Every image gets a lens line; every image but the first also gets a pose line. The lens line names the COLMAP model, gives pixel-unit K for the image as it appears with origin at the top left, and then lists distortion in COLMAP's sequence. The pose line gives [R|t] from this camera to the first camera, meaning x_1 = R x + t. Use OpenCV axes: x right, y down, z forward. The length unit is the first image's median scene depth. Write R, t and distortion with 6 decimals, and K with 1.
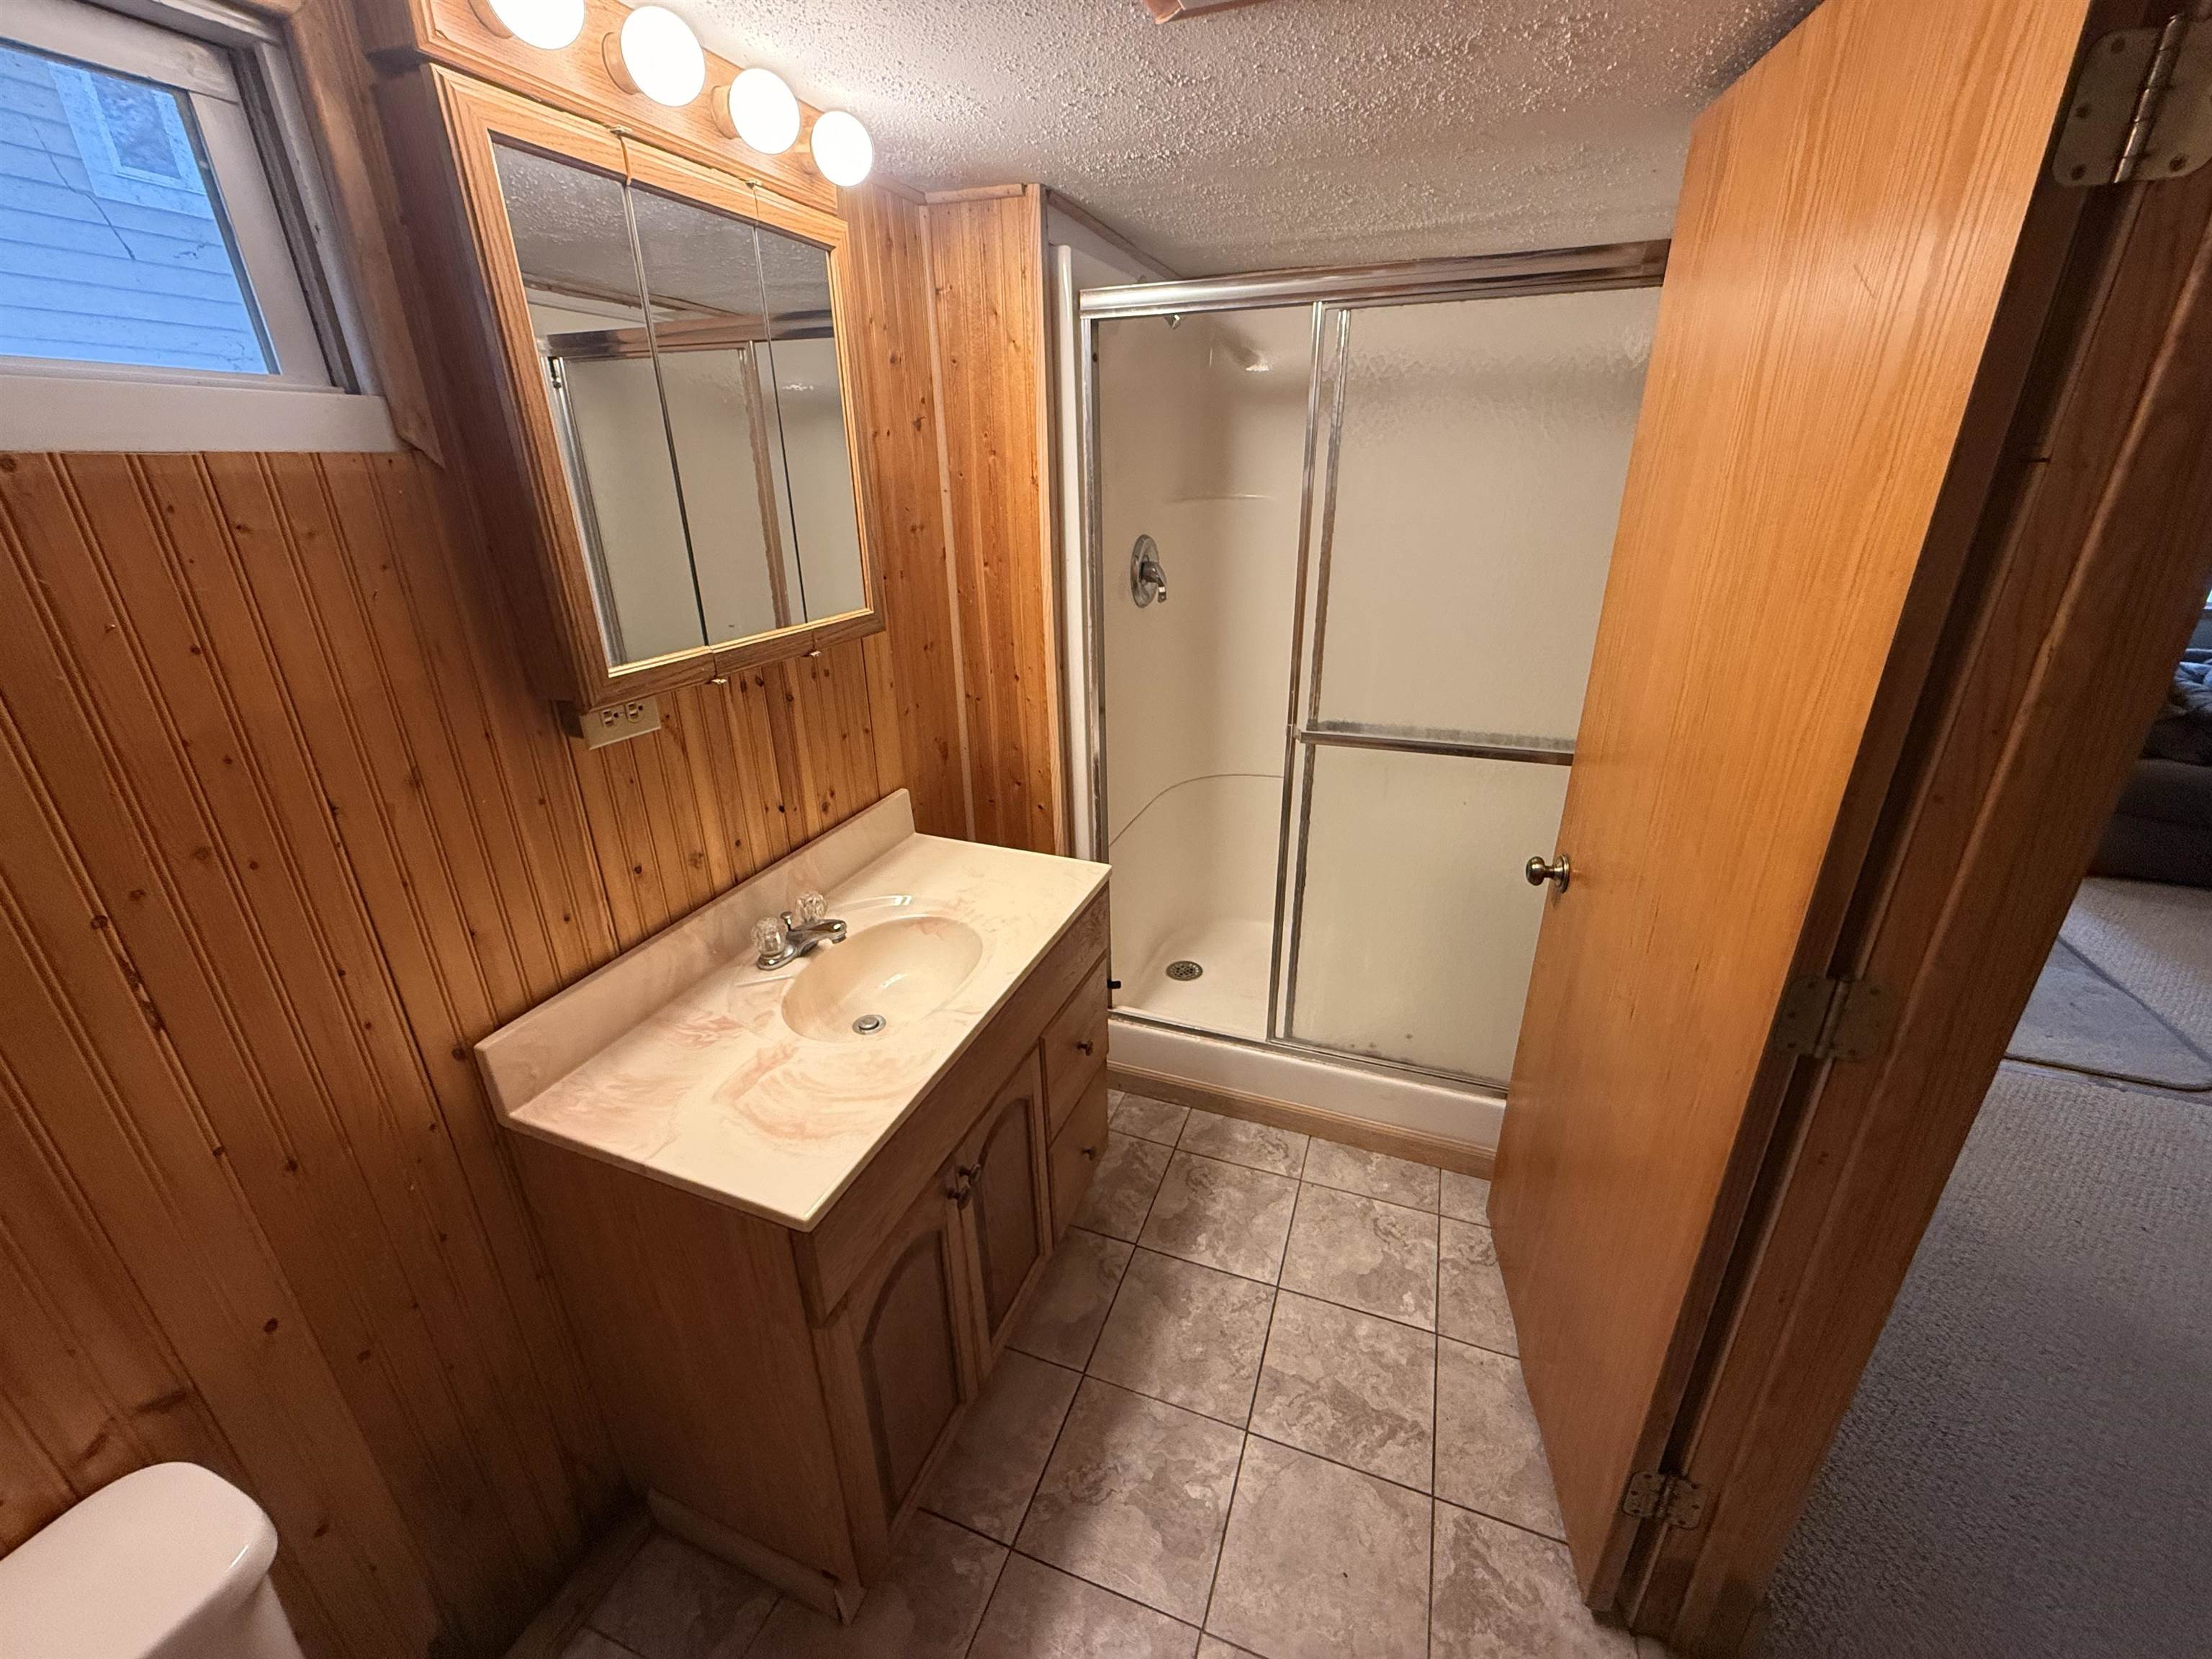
lens RADIAL K [[887.3, 0, 1106.0], [0, 887.3, 829.5], [0, 0, 1]] dist [-0.003550, 0.000884]
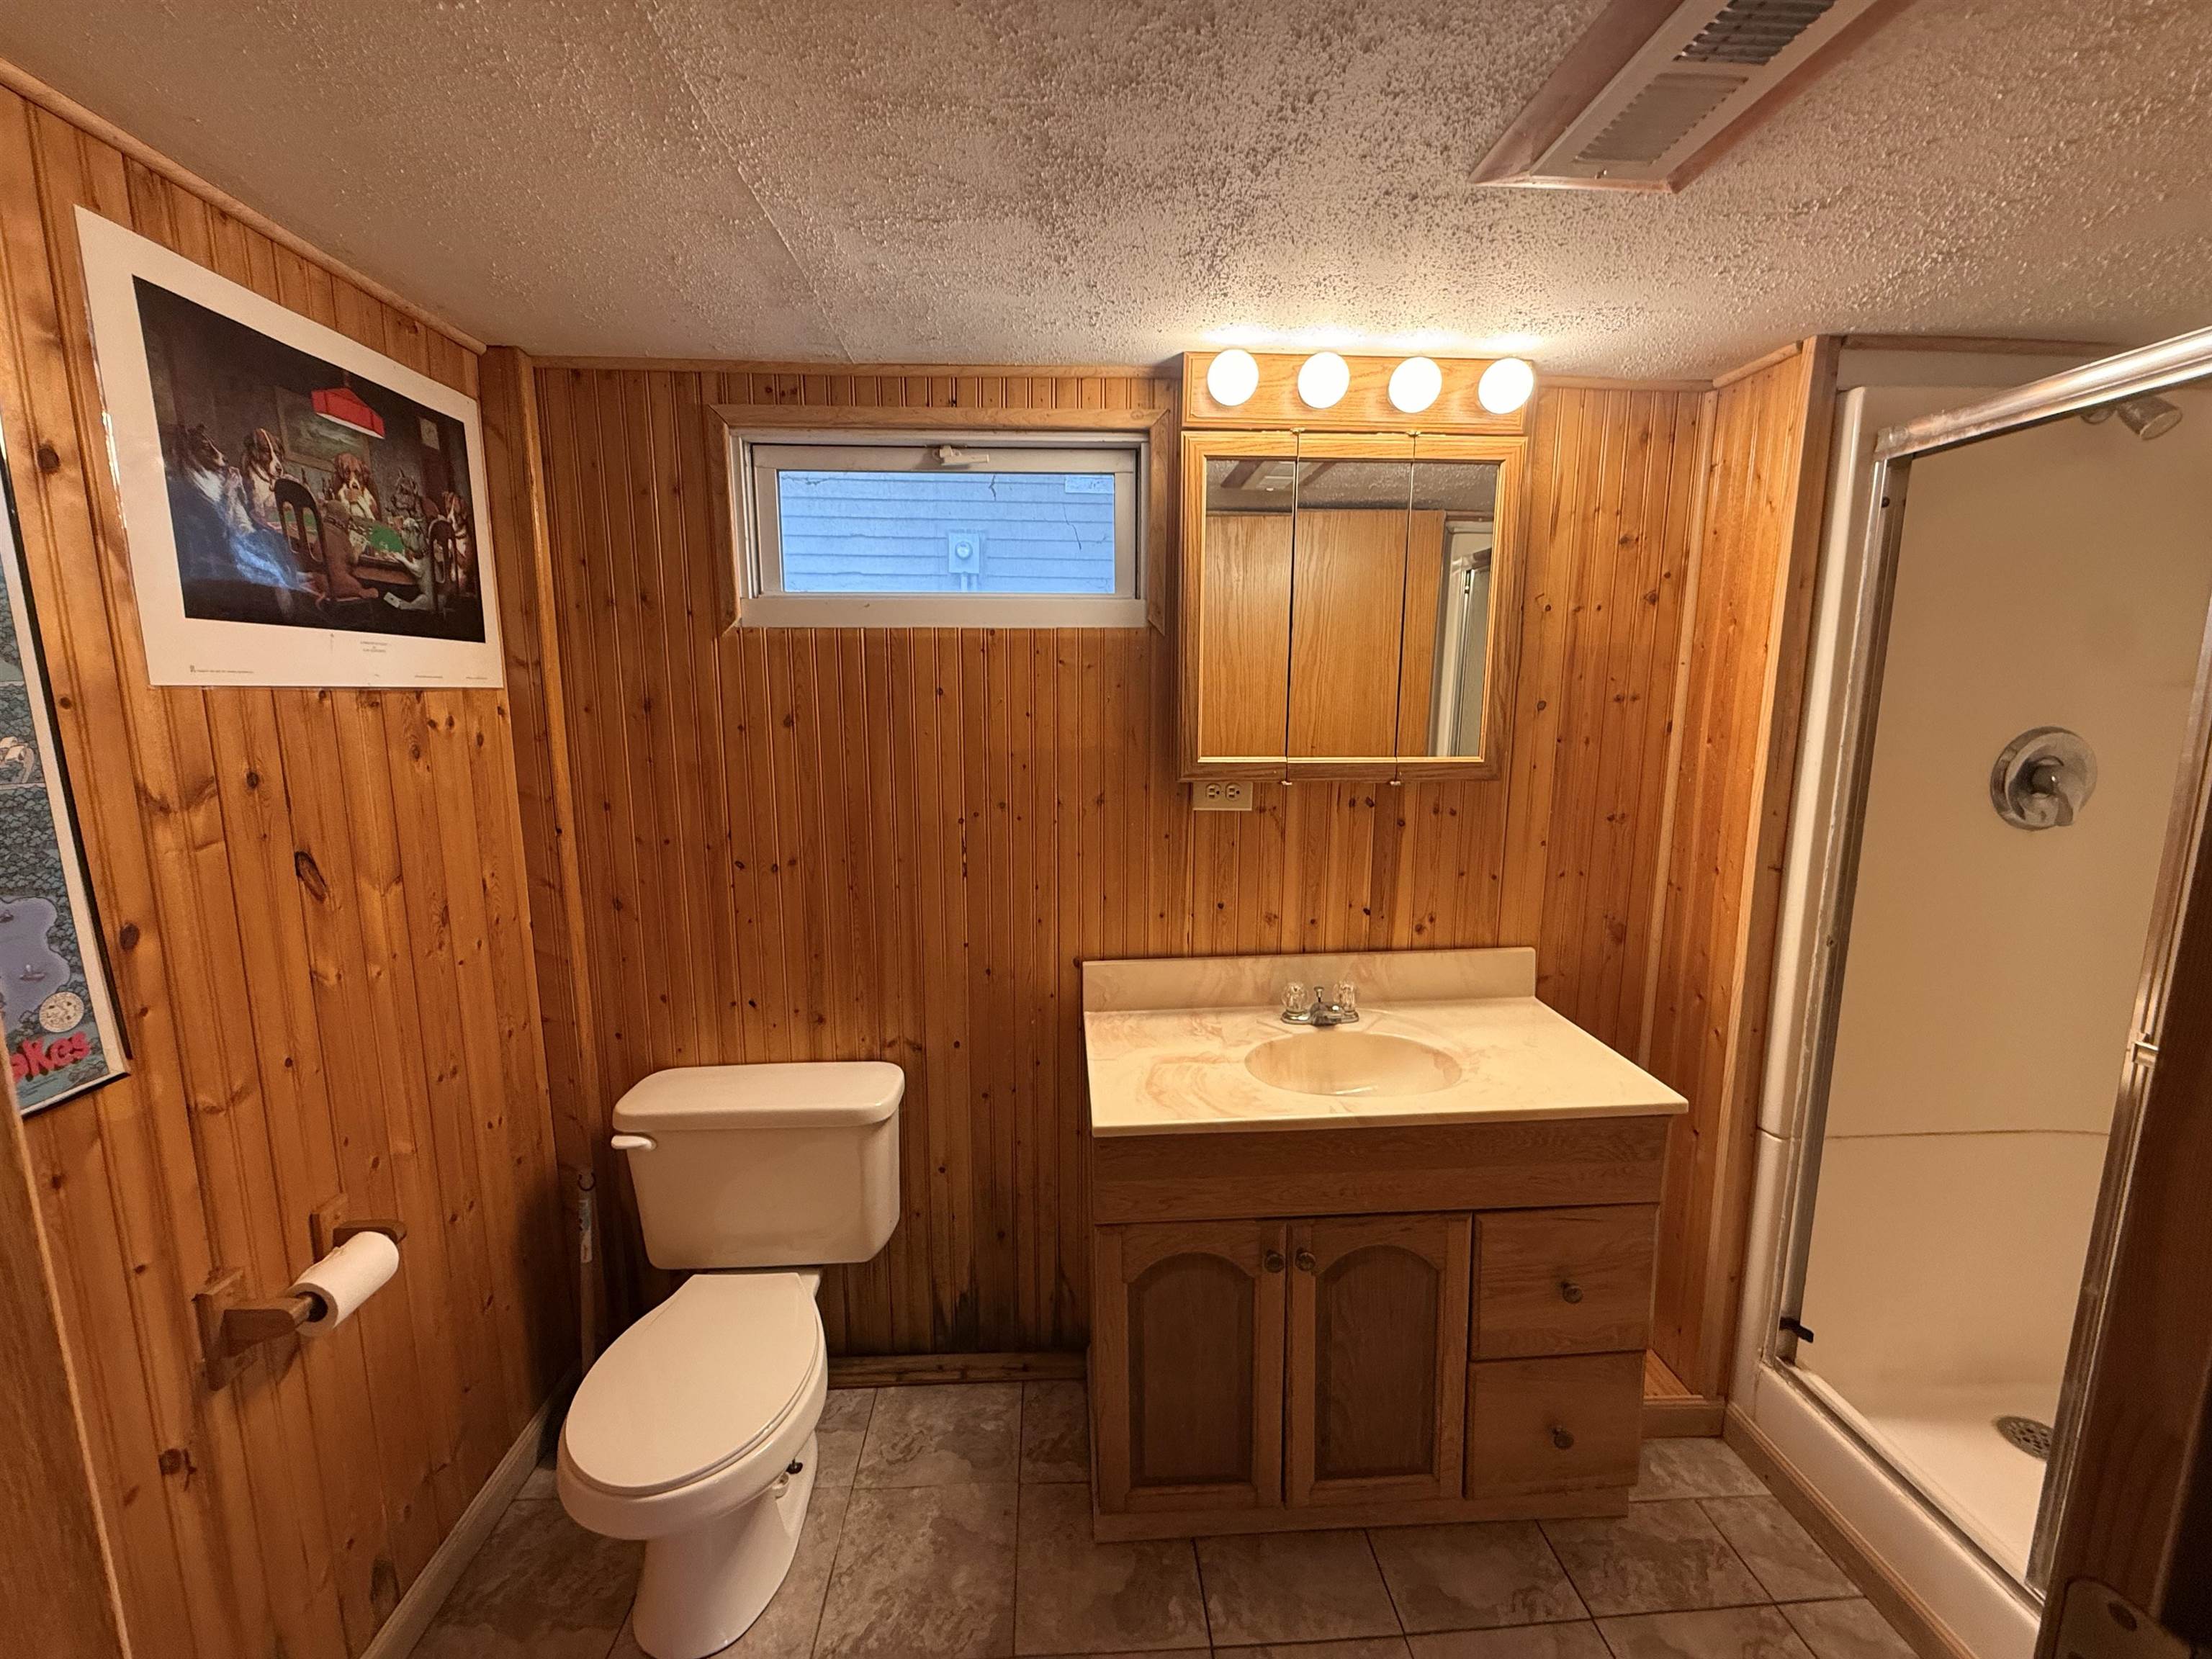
lens RADIAL K [[899.6, 0, 1104.3], [0, 899.6, 827.9], [0, 0, 1]] dist [0.000018, 0.000250]
pose [[0.401714, 0.153291, -0.902844, 0.557458], [-0.352186, 0.935928, 0.002206, -0.006981], [0.845335, 0.317083, 0.429962, 0.156999]]
